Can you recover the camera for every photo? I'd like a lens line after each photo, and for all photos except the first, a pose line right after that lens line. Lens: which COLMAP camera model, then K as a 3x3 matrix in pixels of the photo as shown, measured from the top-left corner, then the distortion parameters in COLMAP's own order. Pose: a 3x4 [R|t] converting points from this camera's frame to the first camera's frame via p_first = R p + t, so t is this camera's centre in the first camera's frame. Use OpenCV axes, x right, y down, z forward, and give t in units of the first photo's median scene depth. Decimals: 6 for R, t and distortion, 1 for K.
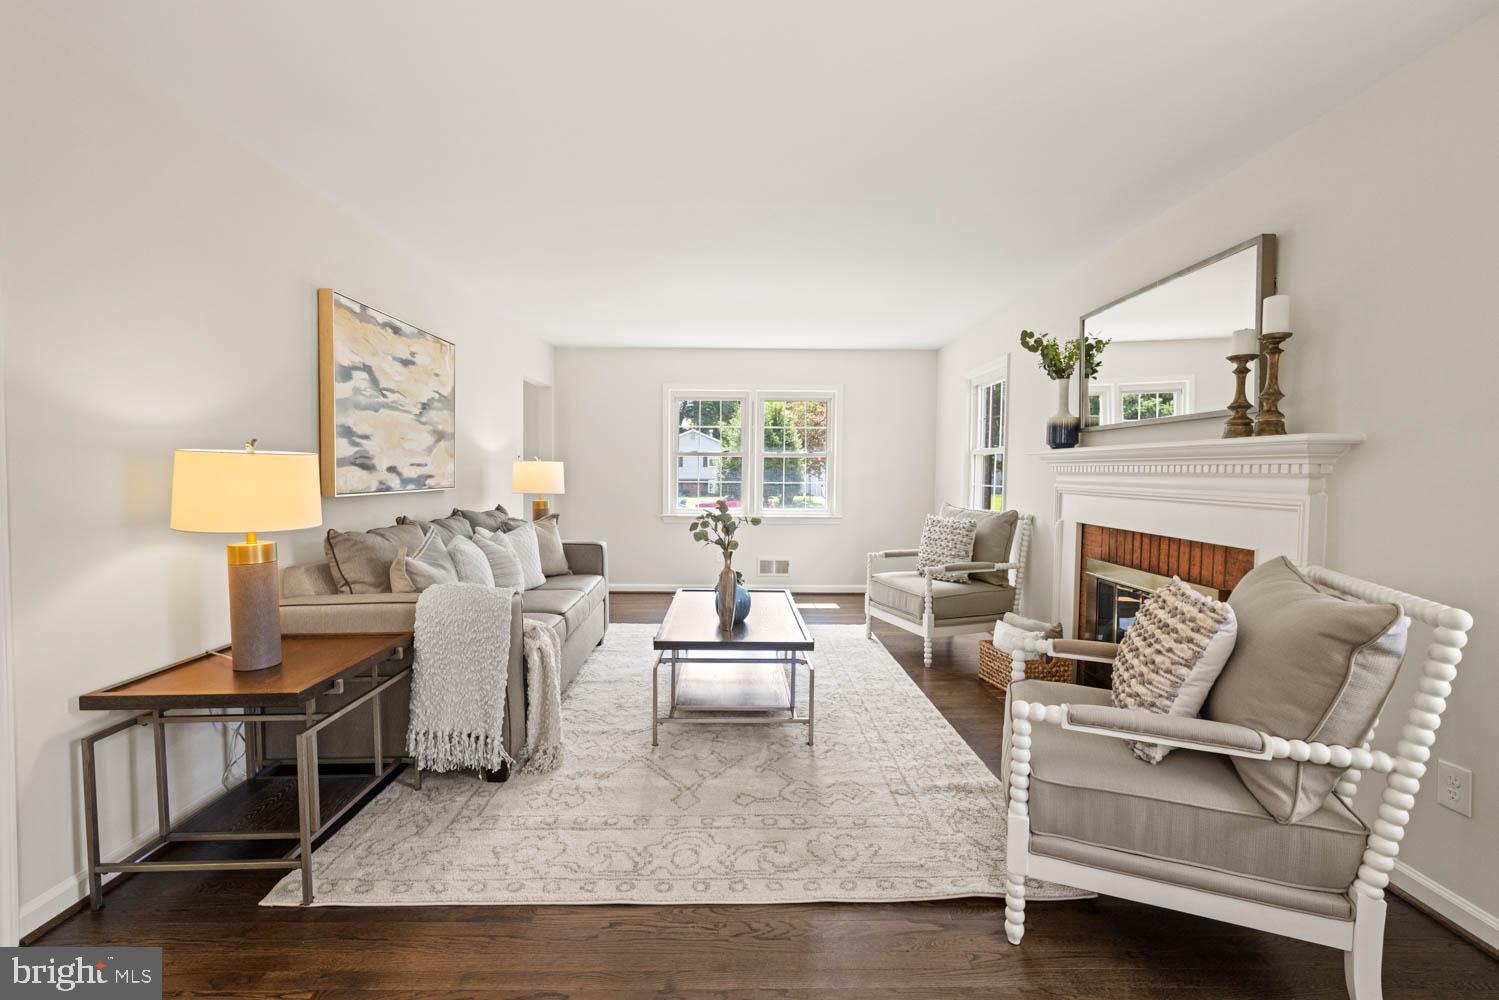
lens RADIAL K [[641.3, 0, 743.7], [0, 641.3, 510.6], [0, 0, 1]] dist [0.000170, 0.000393]
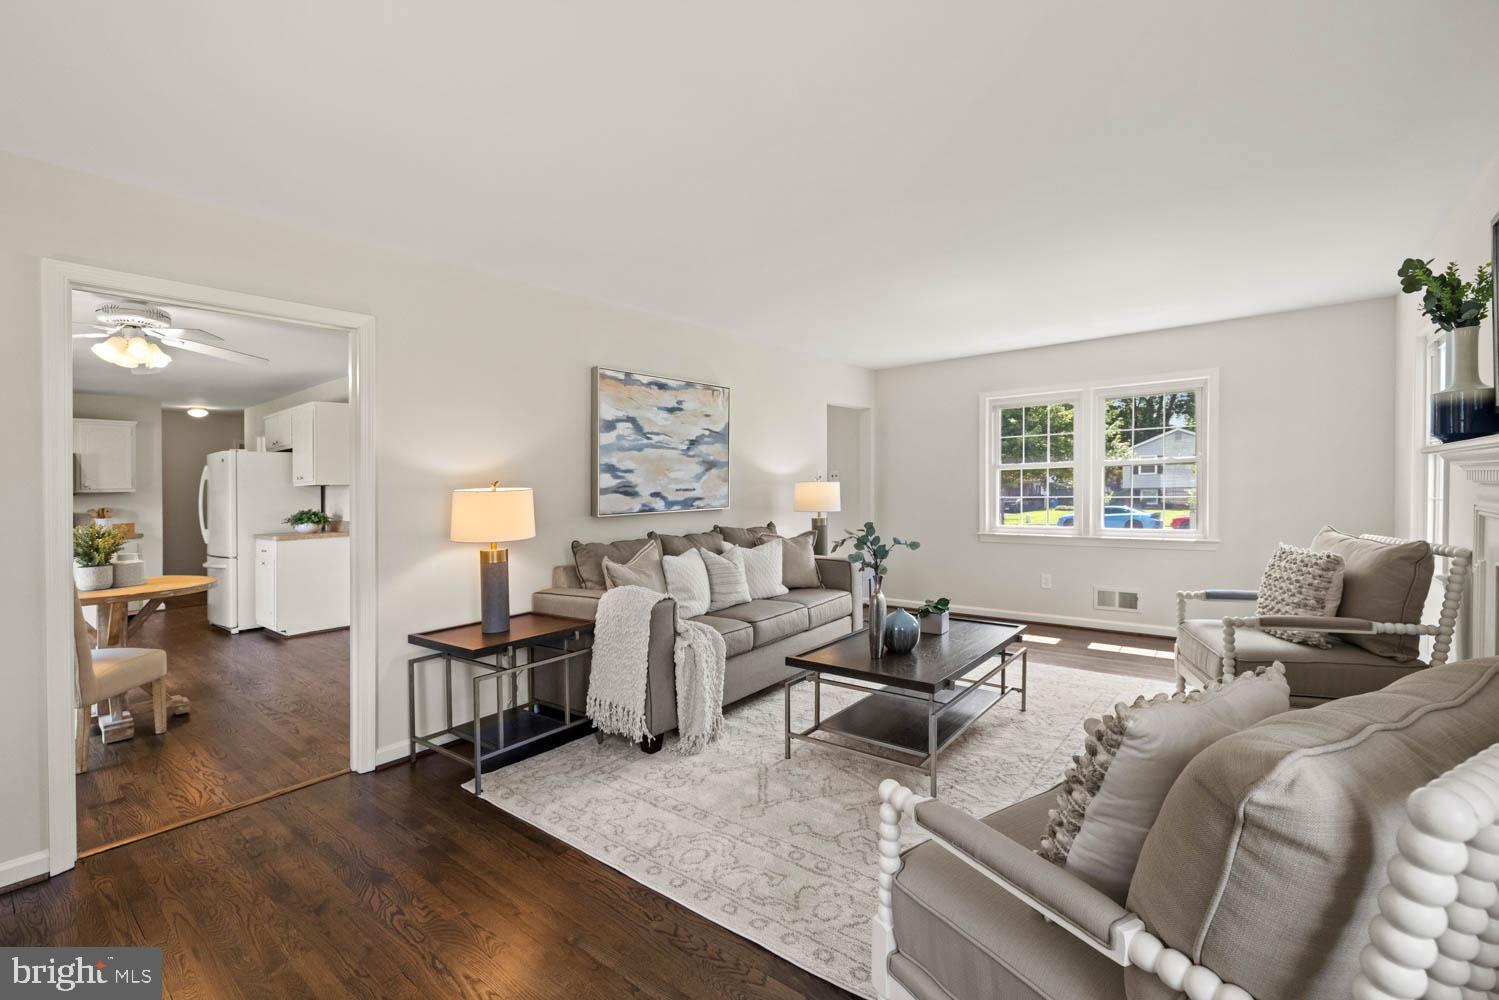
lens RADIAL K [[642.7, 0, 743.1], [0, 642.7, 500.5], [0, 0, 1]] dist [0.004700, 0.000404]
pose [[0.775623, -0.008570, -0.631139, 0.434316], [-0.013184, 0.999470, -0.029773, -0.018233], [0.631059, 0.031414, 0.775098, 0.123794]]
